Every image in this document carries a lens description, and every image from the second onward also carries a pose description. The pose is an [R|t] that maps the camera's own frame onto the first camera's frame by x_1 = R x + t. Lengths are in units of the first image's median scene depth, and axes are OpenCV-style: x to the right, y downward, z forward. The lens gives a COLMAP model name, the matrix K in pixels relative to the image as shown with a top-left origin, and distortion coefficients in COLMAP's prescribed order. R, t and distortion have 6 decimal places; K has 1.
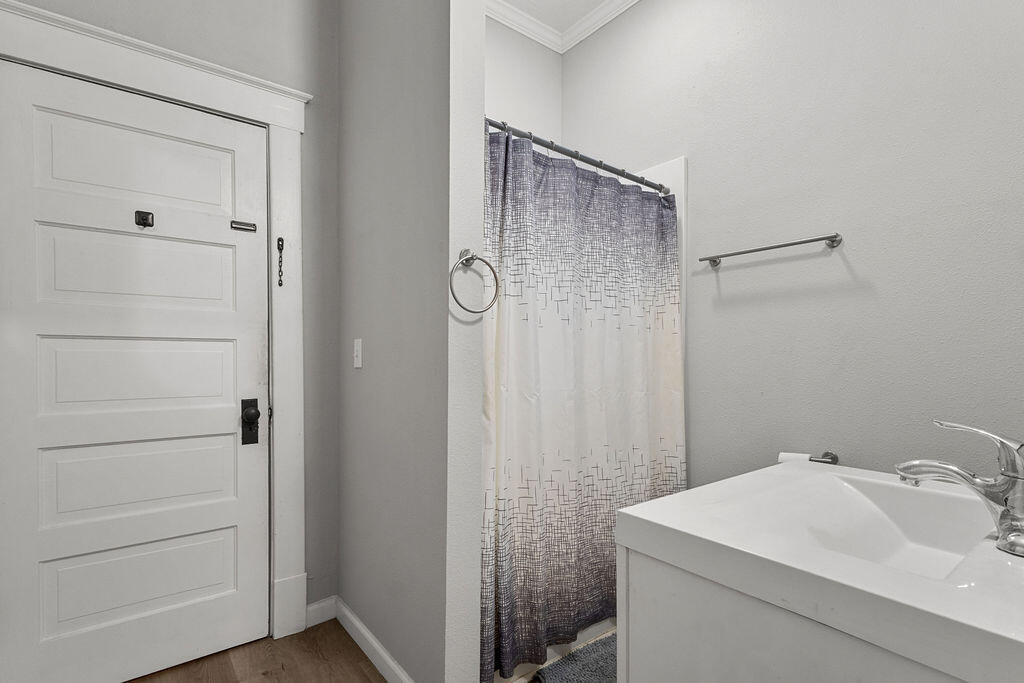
lens RADIAL K [[491.6, 0, 510.9], [0, 491.6, 358.0], [0, 0, 1]] dist [0.012784, 0.000135]
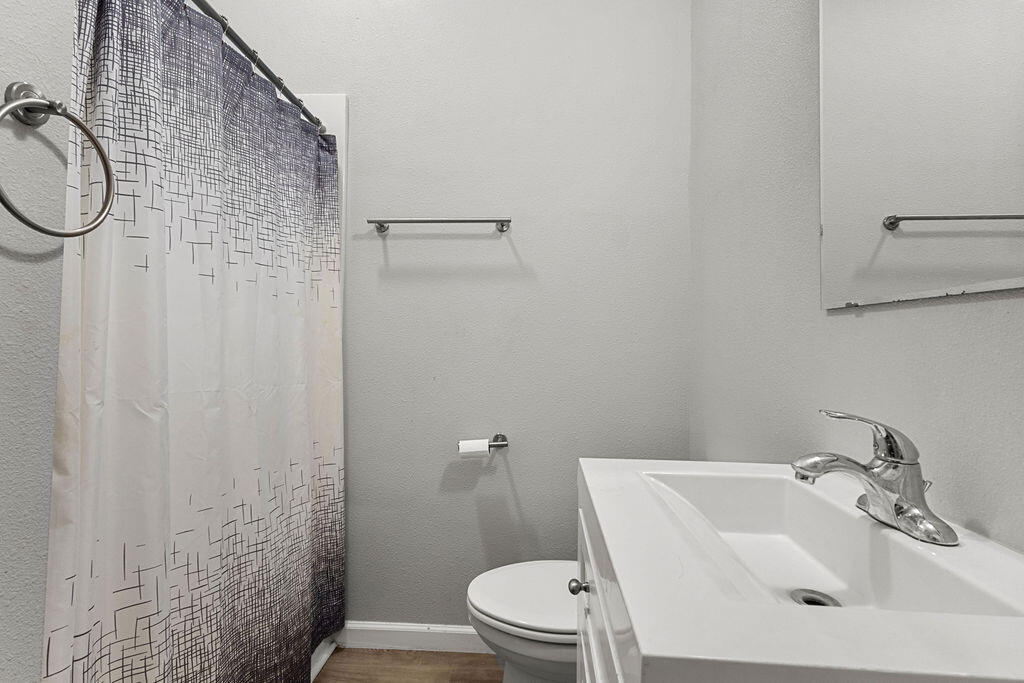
lens RADIAL K [[498.0, 0, 504.7], [0, 498.0, 319.9], [0, 0, 1]] dist [0.013967, -0.000235]
pose [[0.662835, 0.033490, 0.748017, -0.105952], [-0.008850, 0.999280, -0.036898, -0.002900], [-0.748714, 0.017837, 0.662654, 0.310357]]
